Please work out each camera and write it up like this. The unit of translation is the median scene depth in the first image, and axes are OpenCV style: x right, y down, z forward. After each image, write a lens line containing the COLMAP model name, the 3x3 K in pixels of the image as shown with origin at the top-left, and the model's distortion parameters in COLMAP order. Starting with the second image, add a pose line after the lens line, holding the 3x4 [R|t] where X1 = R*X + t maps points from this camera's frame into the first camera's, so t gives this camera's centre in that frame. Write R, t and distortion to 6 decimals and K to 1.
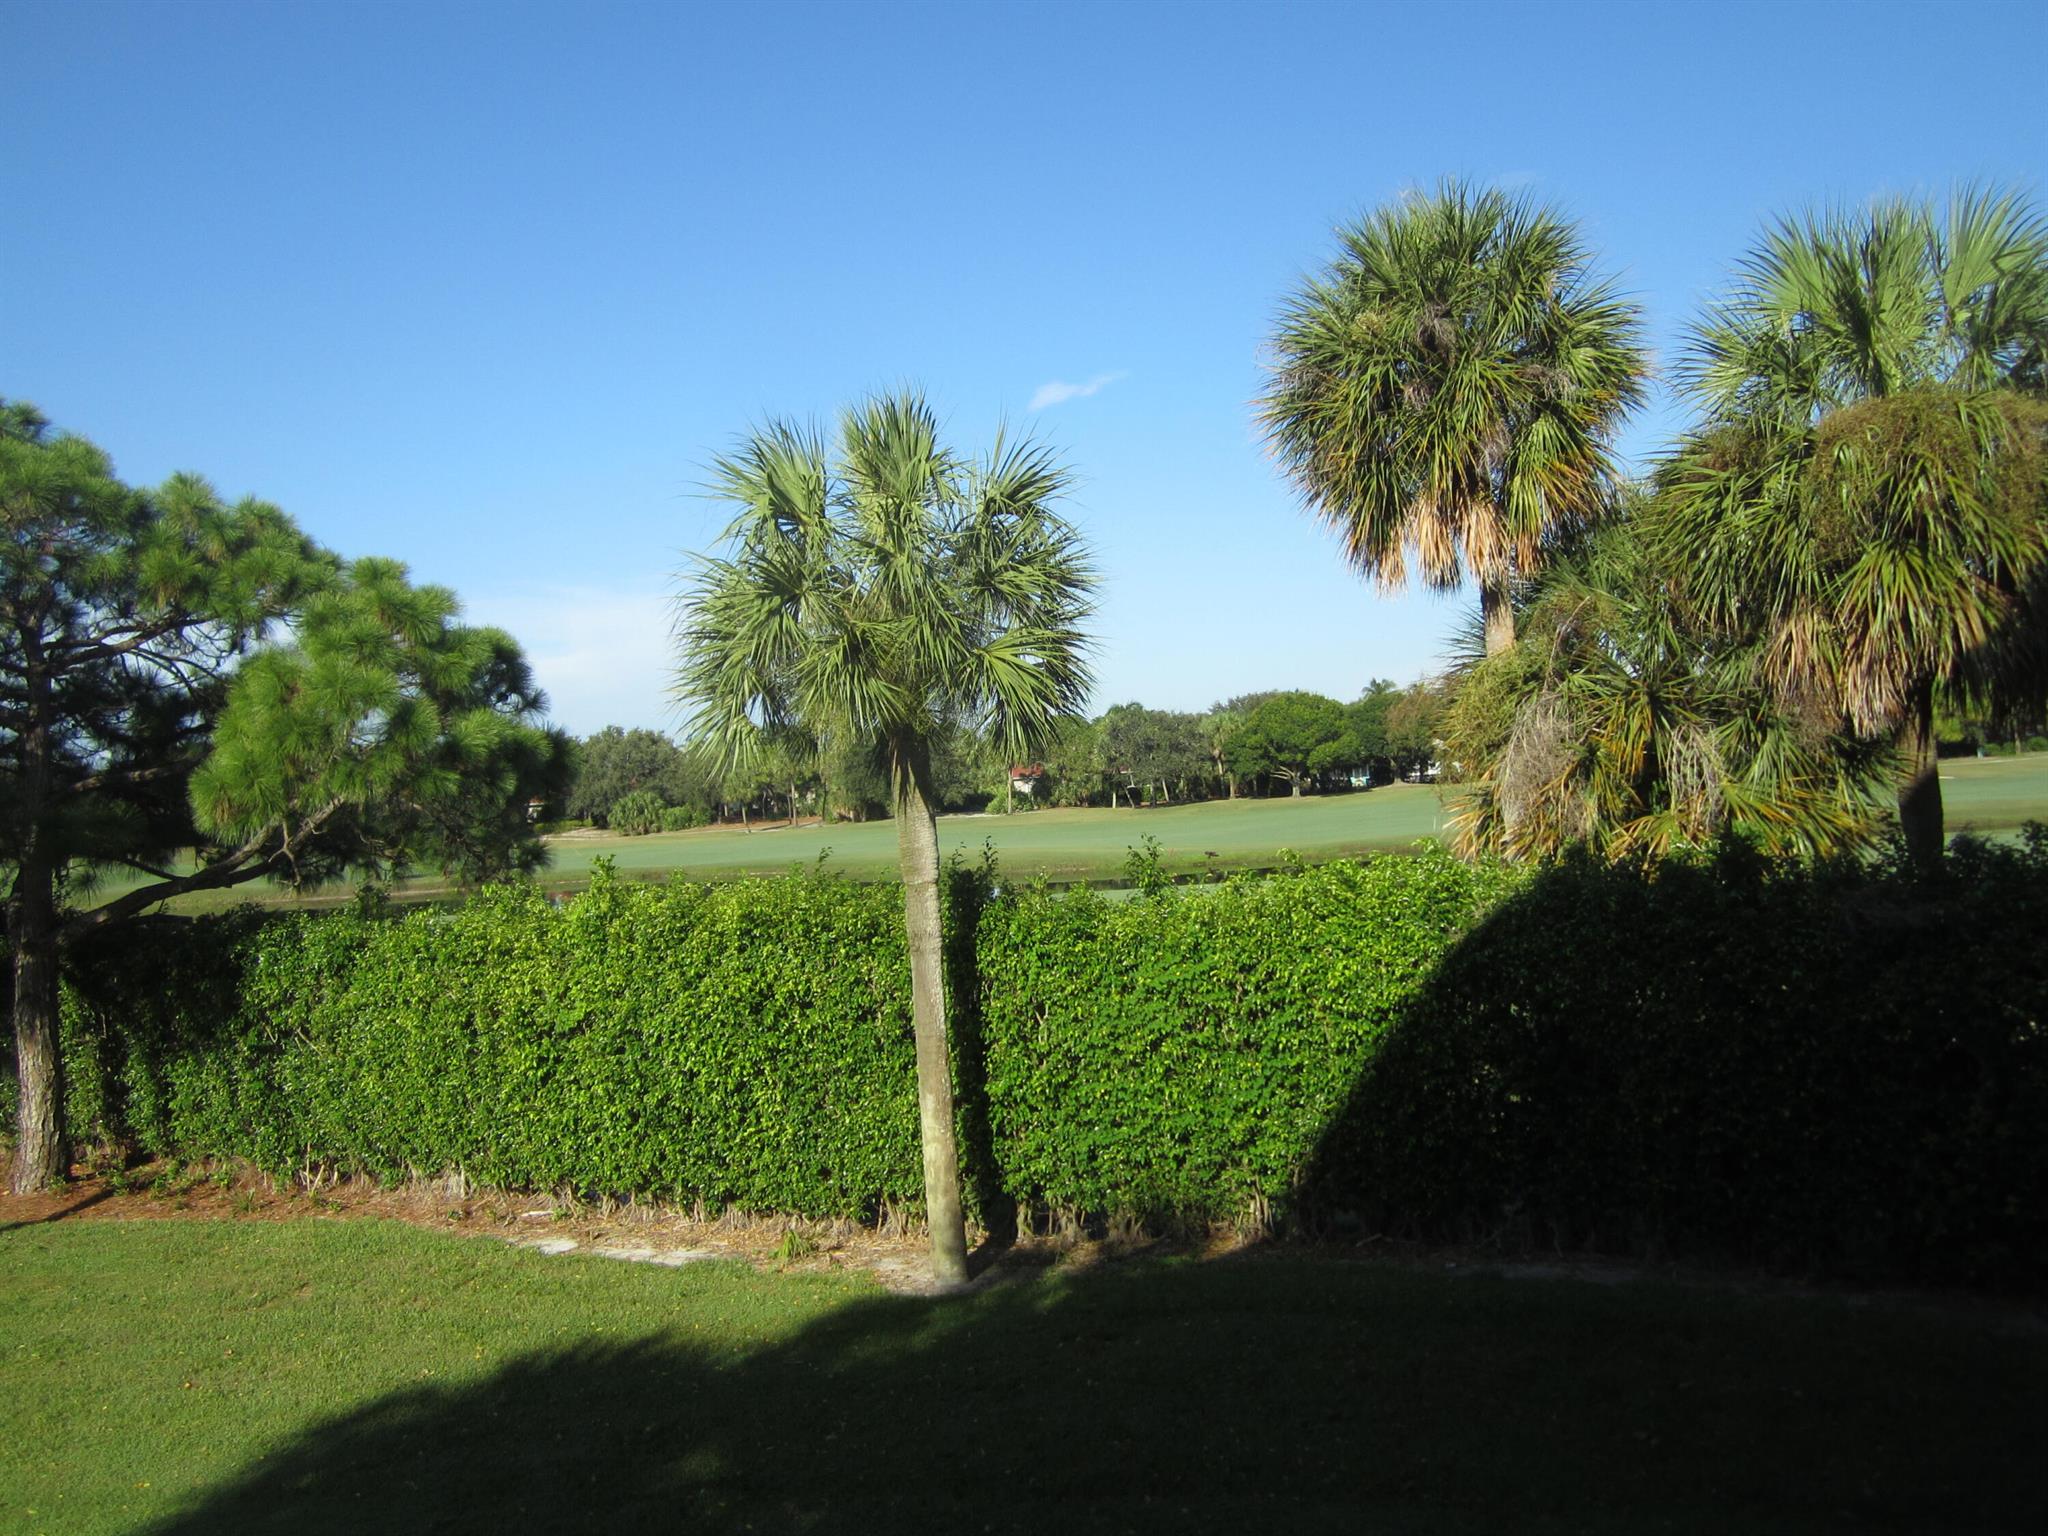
lens RADIAL K [[1705.0, 0, 1027.1], [0, 1705.0, 776.2], [0, 0, 1]] dist [-0.043823, 0.022510]
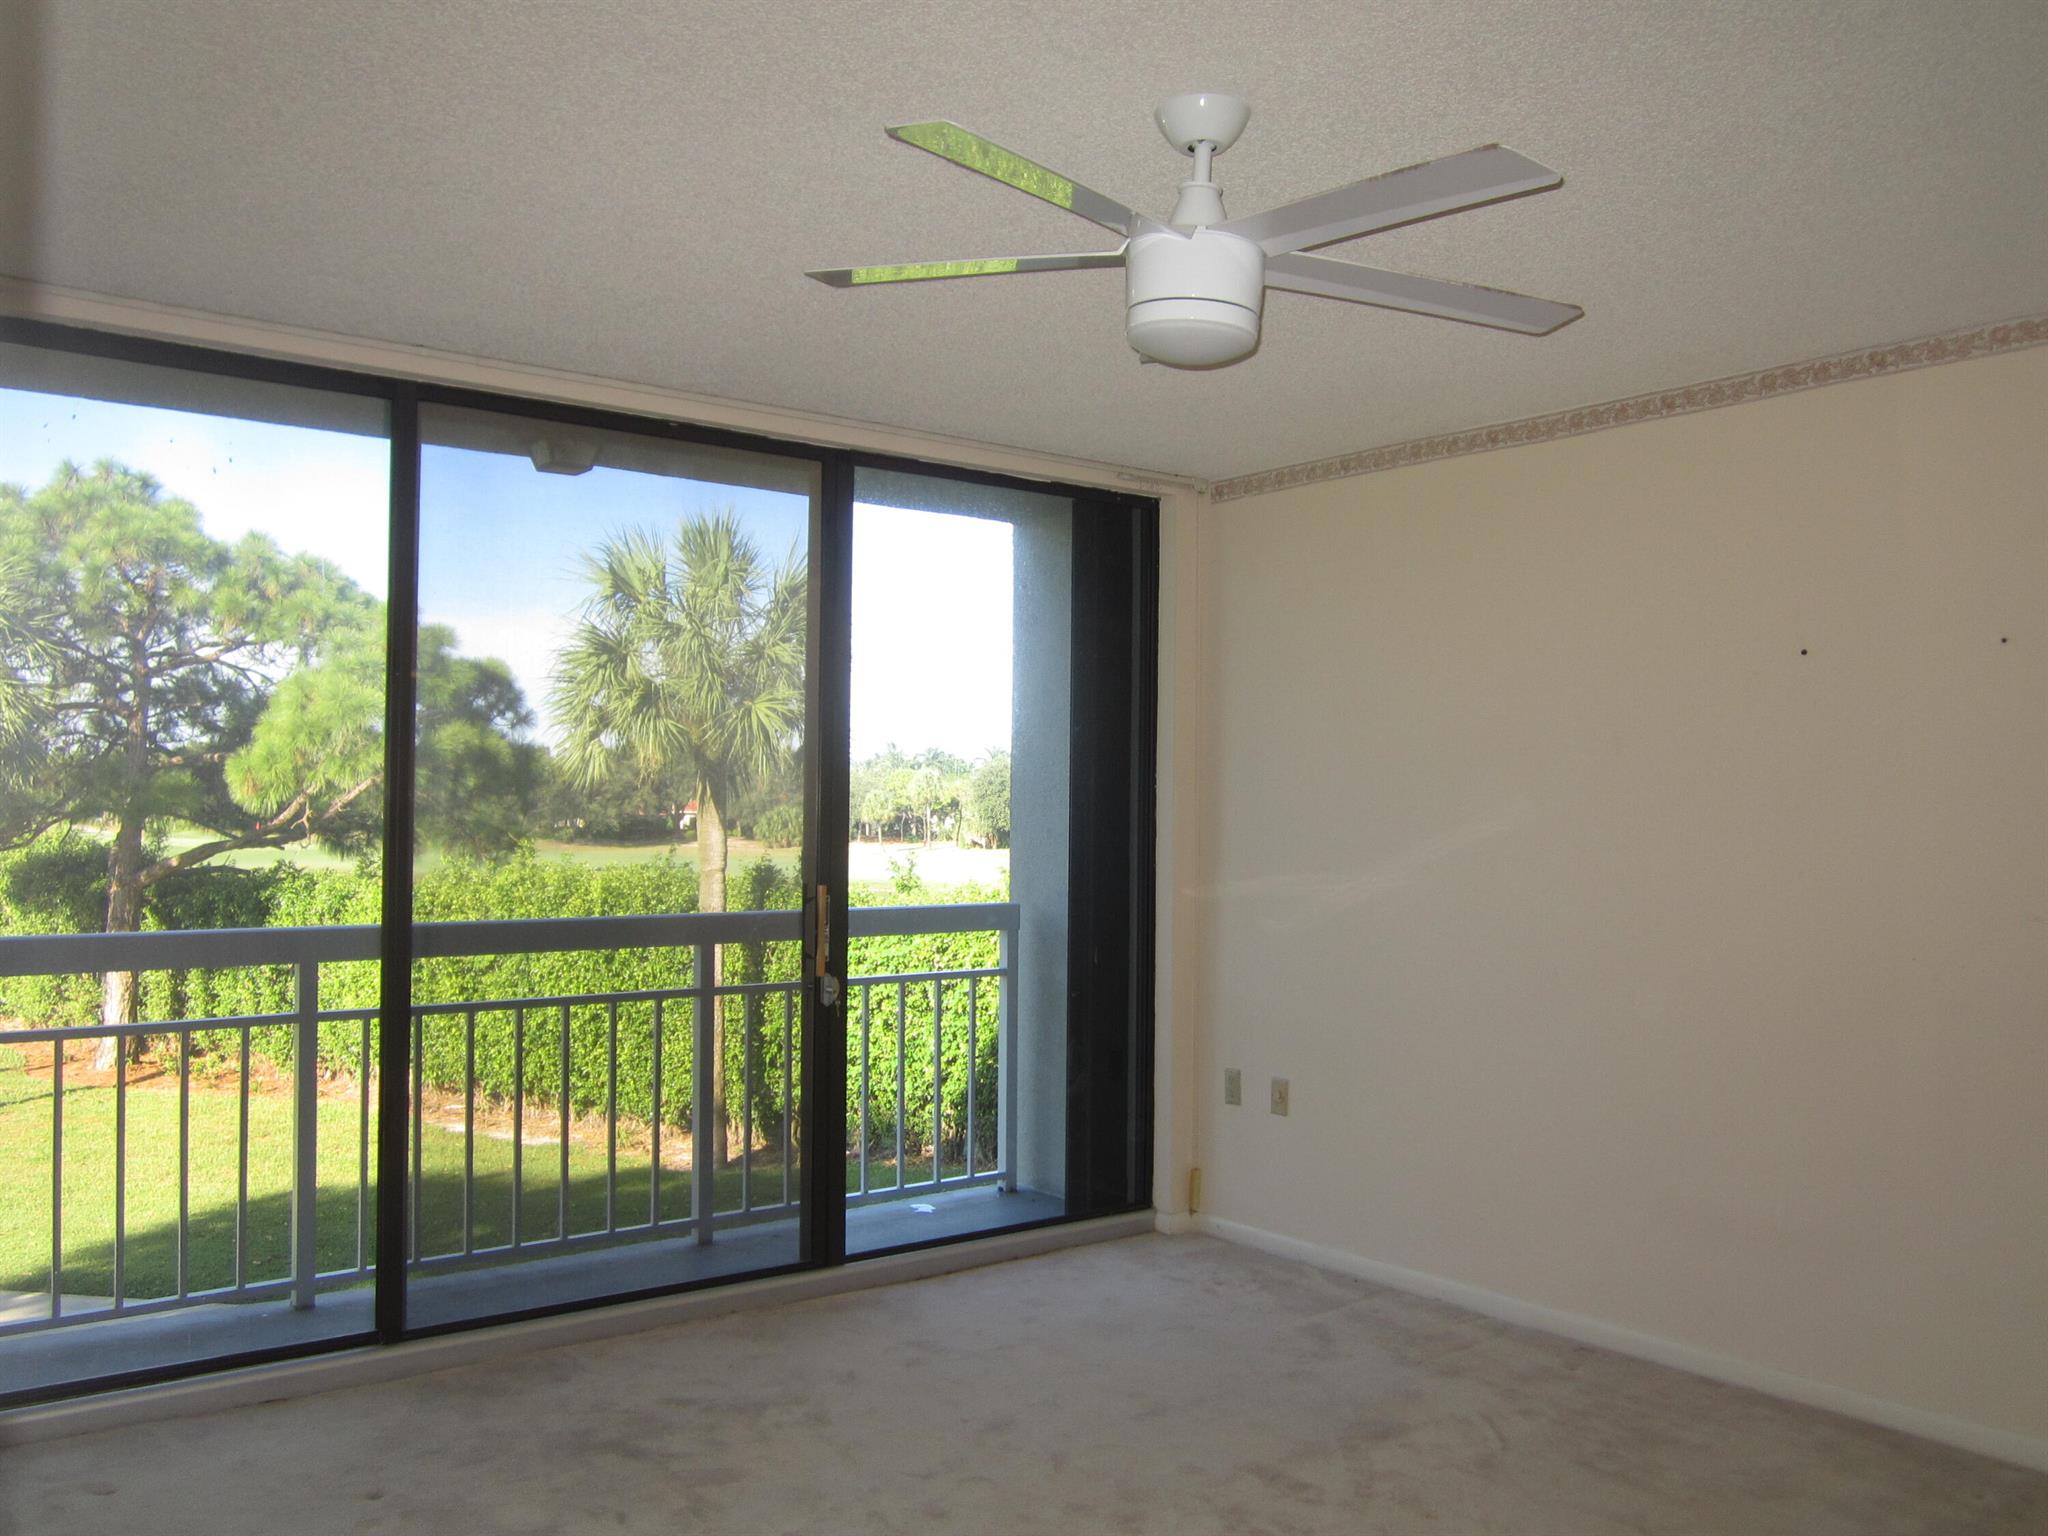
lens RADIAL K [[1705.0, 0, 1040.8], [0, 1705.0, 777.8], [0, 0, 1]] dist [-0.043823, 0.022510]
pose [[0.993131, 0.061697, -0.099420, 0.252256], [-0.063715, 0.997819, -0.017248, -0.003080], [0.098139, 0.023464, 0.994896, -0.247389]]
